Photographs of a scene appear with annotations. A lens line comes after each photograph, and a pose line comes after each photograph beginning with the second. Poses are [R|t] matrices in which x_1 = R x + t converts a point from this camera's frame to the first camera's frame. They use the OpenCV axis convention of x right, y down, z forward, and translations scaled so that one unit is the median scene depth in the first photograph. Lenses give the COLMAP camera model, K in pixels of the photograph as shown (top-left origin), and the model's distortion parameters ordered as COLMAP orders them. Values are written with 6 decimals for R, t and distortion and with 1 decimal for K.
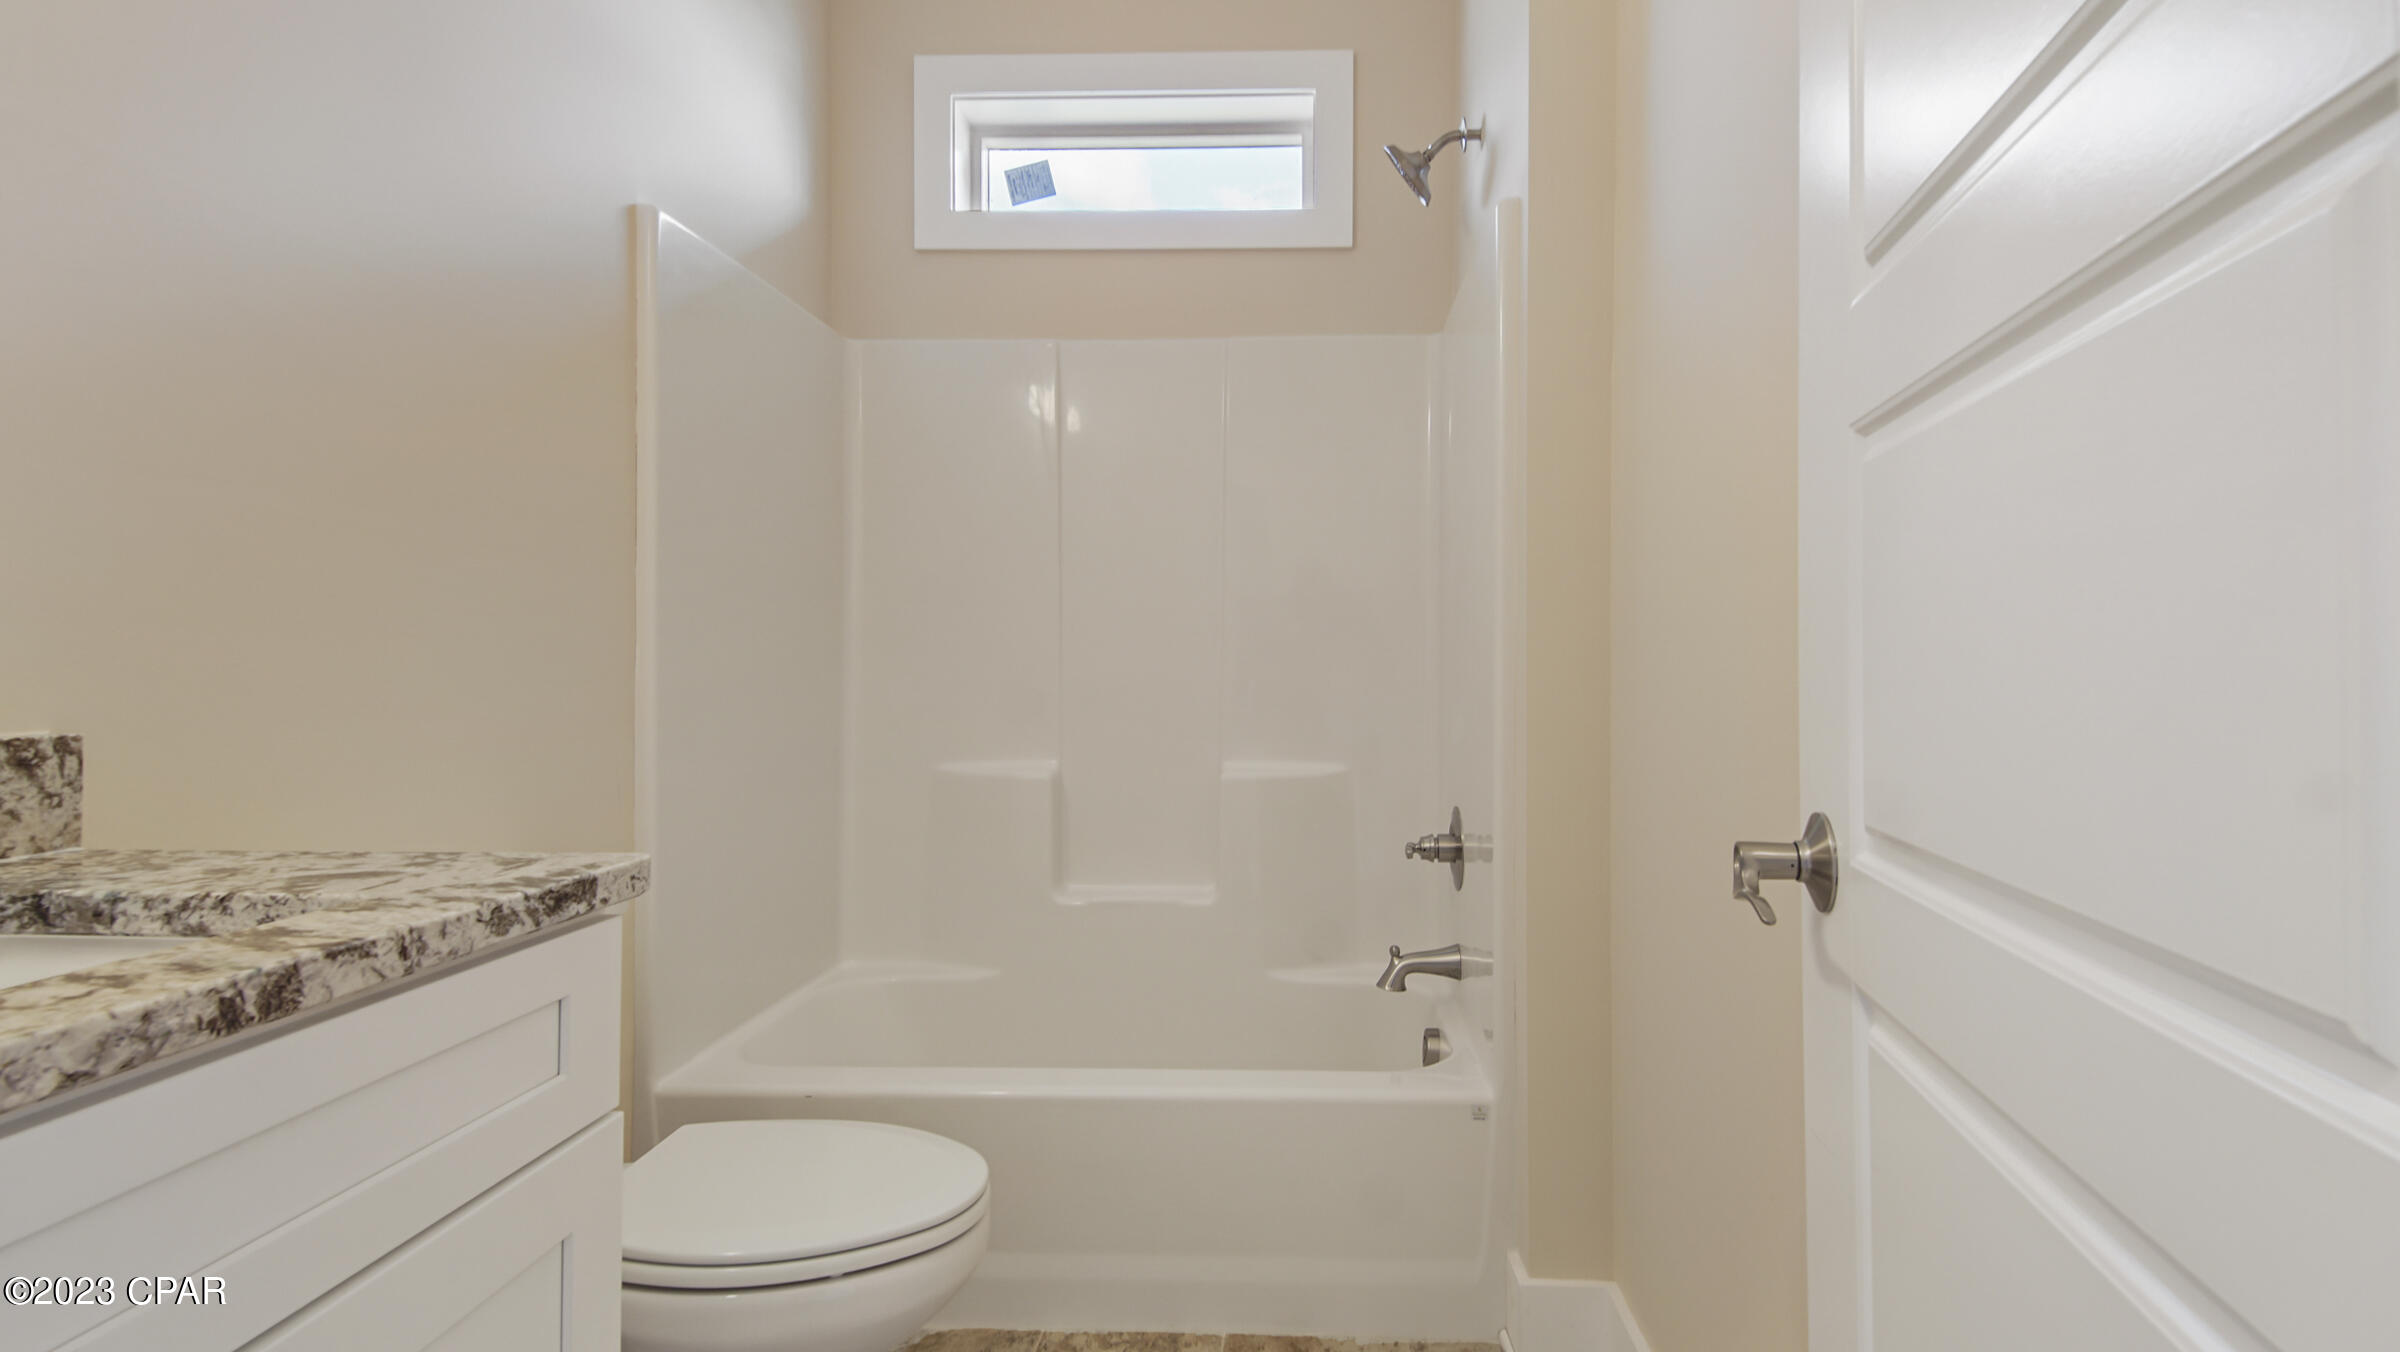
lens RADIAL K [[1086.1, 0, 1207.0], [0, 1086.1, 647.6], [0, 0, 1]] dist [0.029799, -0.022950]
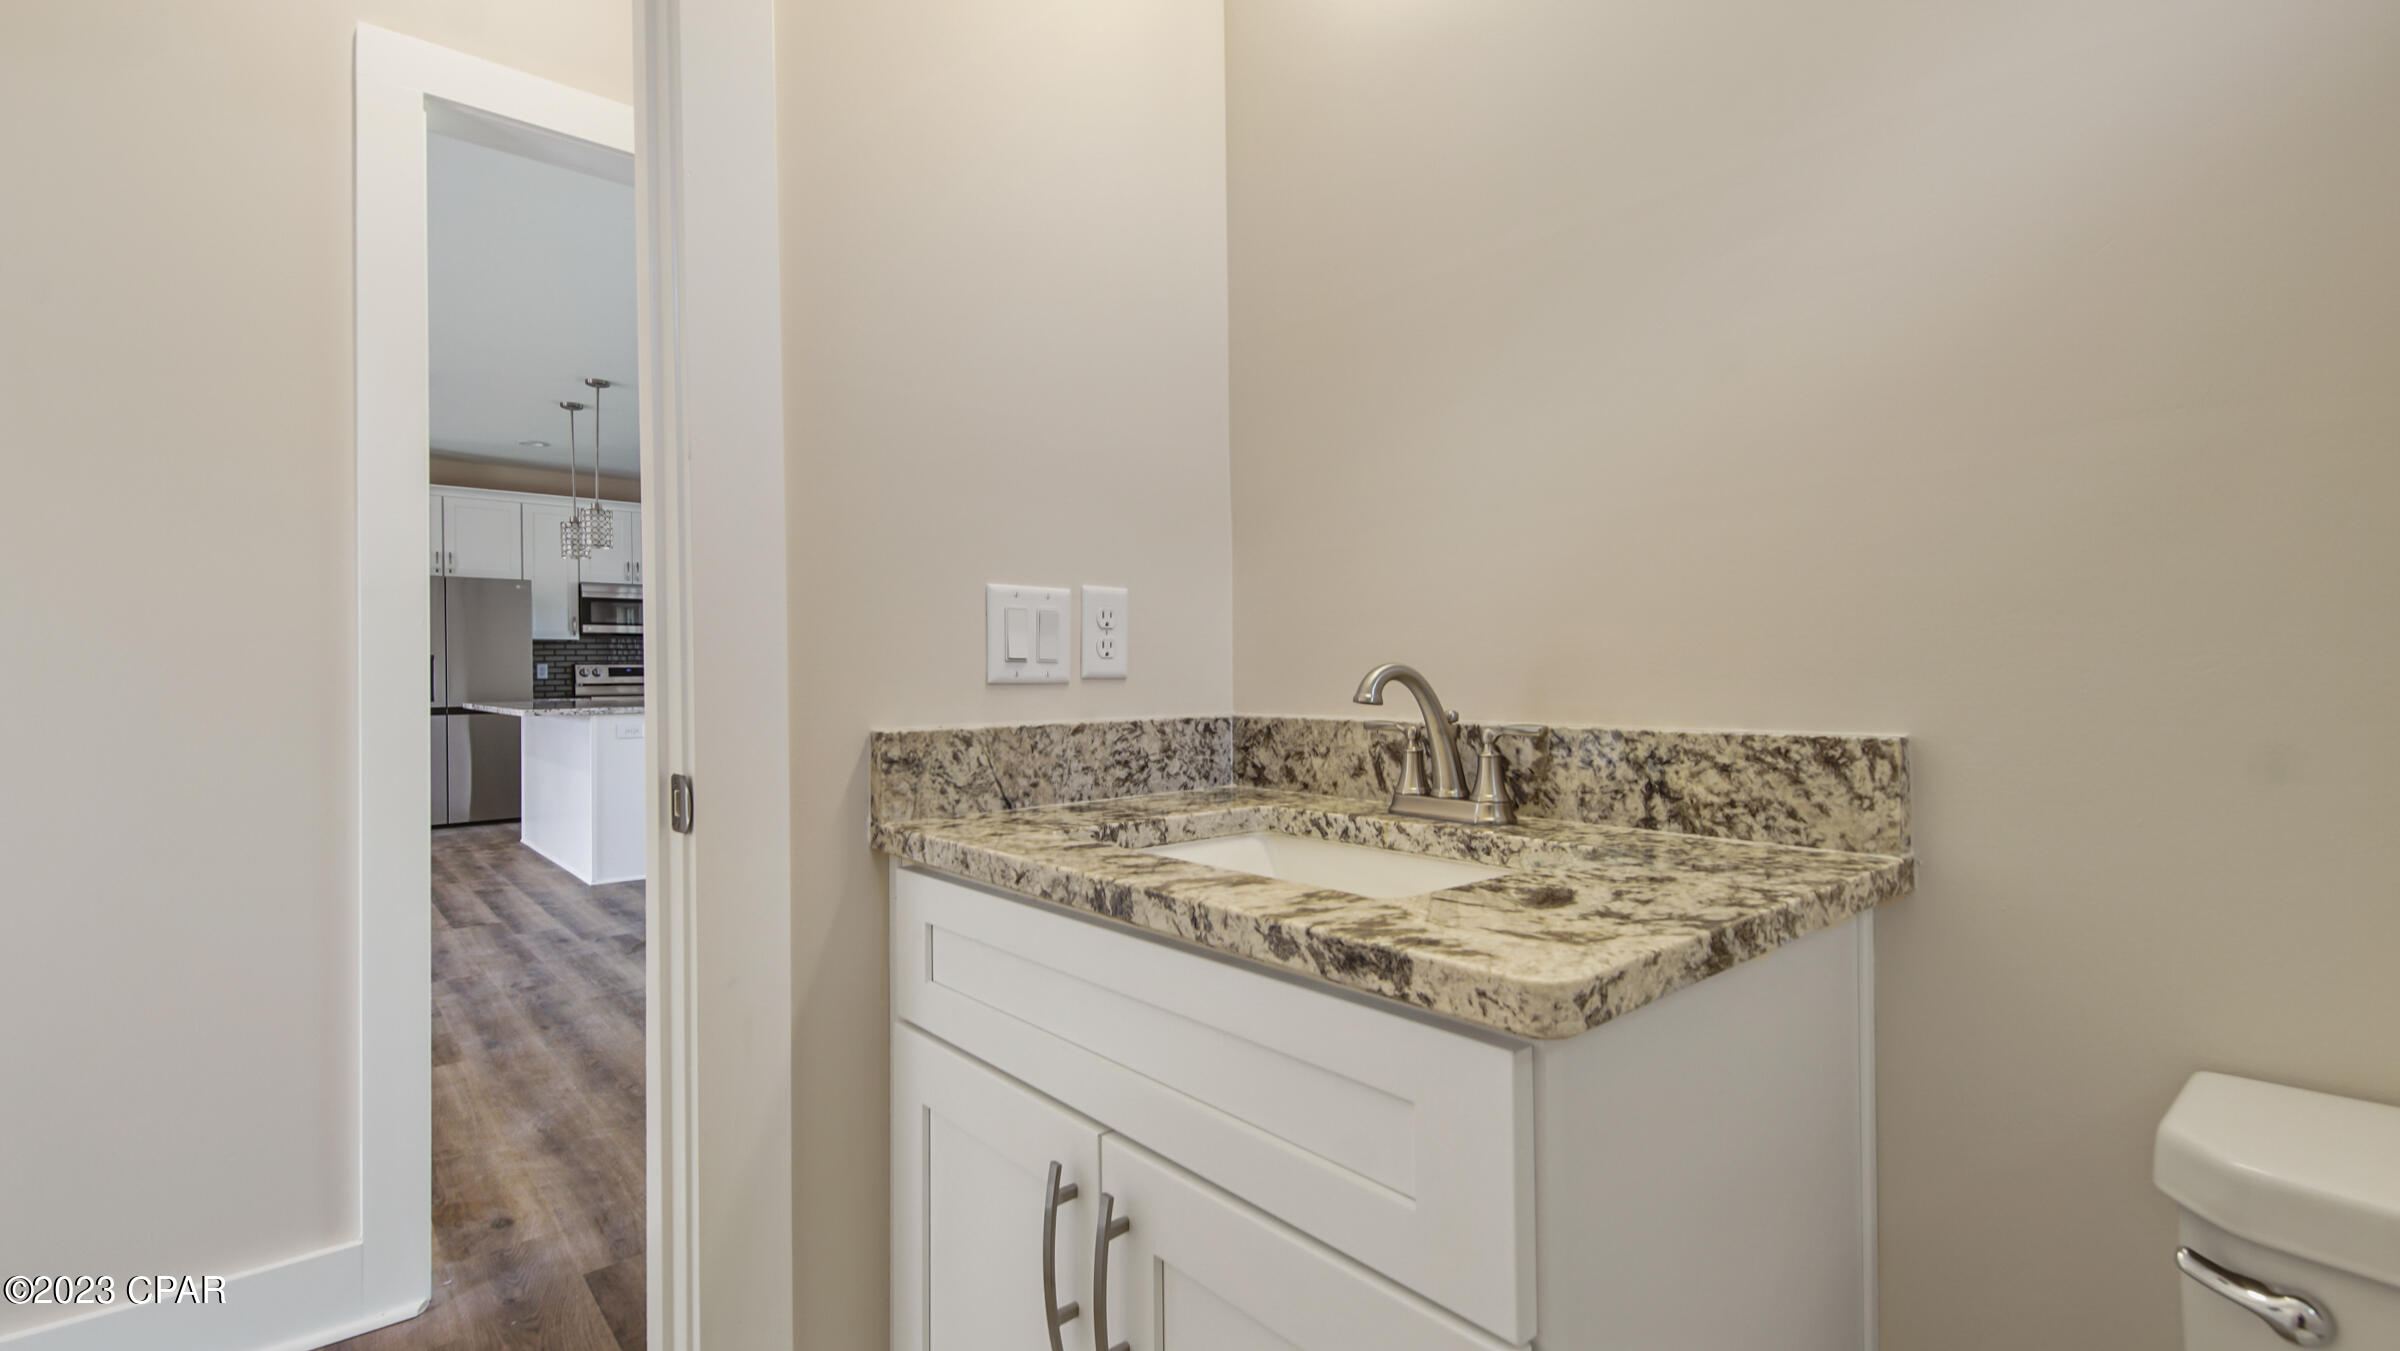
lens RADIAL K [[1044.3, 0, 1203.8], [0, 1044.3, 663.0], [0, 0, 1]] dist [0.015855, 0.000029]
pose [[-0.685174, 0.006064, -0.728354, 0.055361], [0.025548, 0.999550, -0.015711, 0.012864], [0.727931, -0.029373, -0.685021, 1.262307]]
